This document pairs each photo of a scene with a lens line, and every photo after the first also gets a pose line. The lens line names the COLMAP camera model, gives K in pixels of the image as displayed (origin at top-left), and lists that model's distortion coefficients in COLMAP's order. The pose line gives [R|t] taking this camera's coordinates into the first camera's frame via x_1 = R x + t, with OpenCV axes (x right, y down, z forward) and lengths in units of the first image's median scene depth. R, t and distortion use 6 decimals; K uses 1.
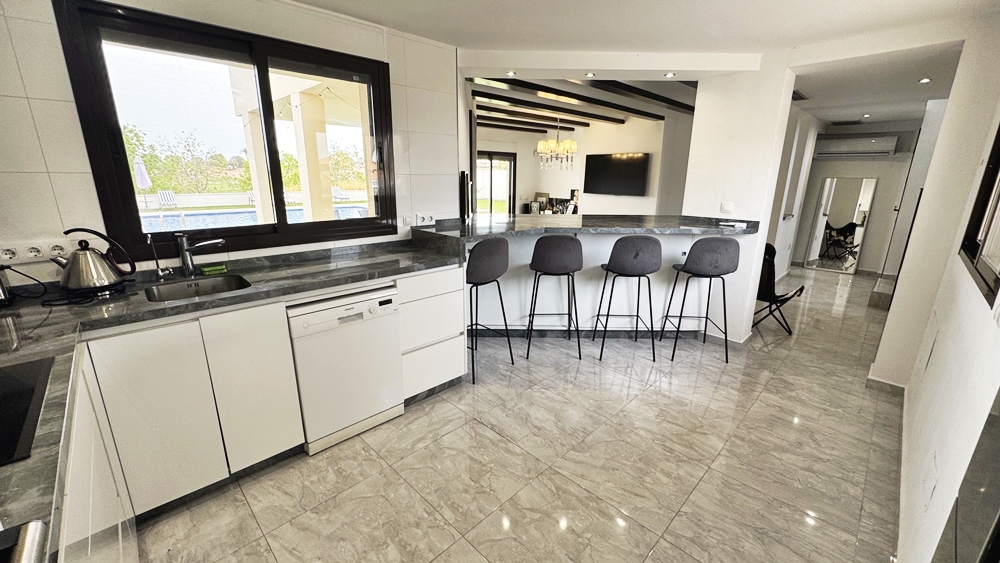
lens RADIAL K [[395.8, 0, 502.5], [0, 395.8, 282.4], [0, 0, 1]] dist [0.010481, 0.000154]
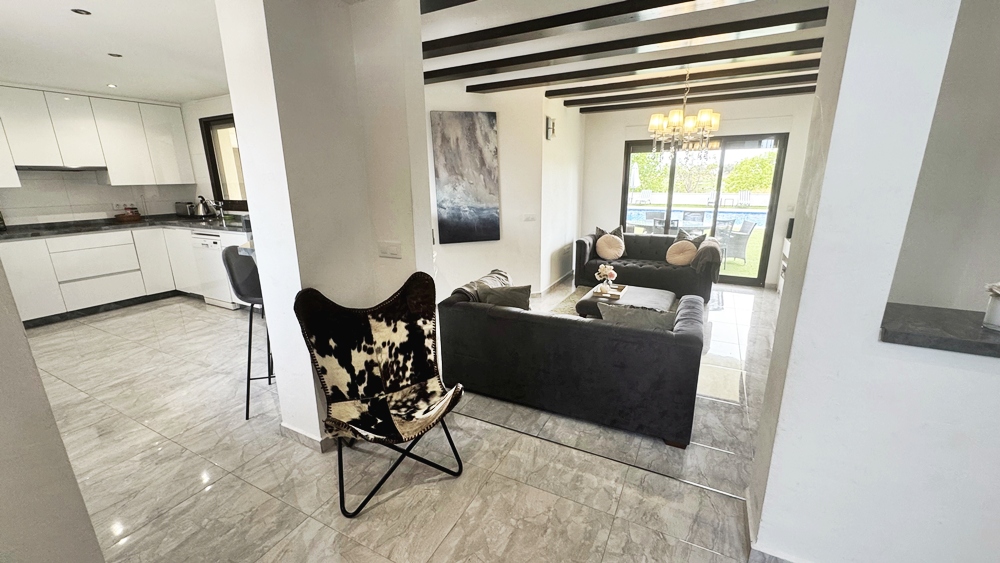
lens RADIAL K [[395.8, 0, 499.9], [0, 395.8, 281.9], [0, 0, 1]] dist [0.010481, 0.000154]
pose [[0.300236, 0.230373, -0.925628, 1.729262], [-0.234415, 0.958457, 0.162510, -0.359252], [0.924612, 0.168190, 0.341766, 1.462145]]
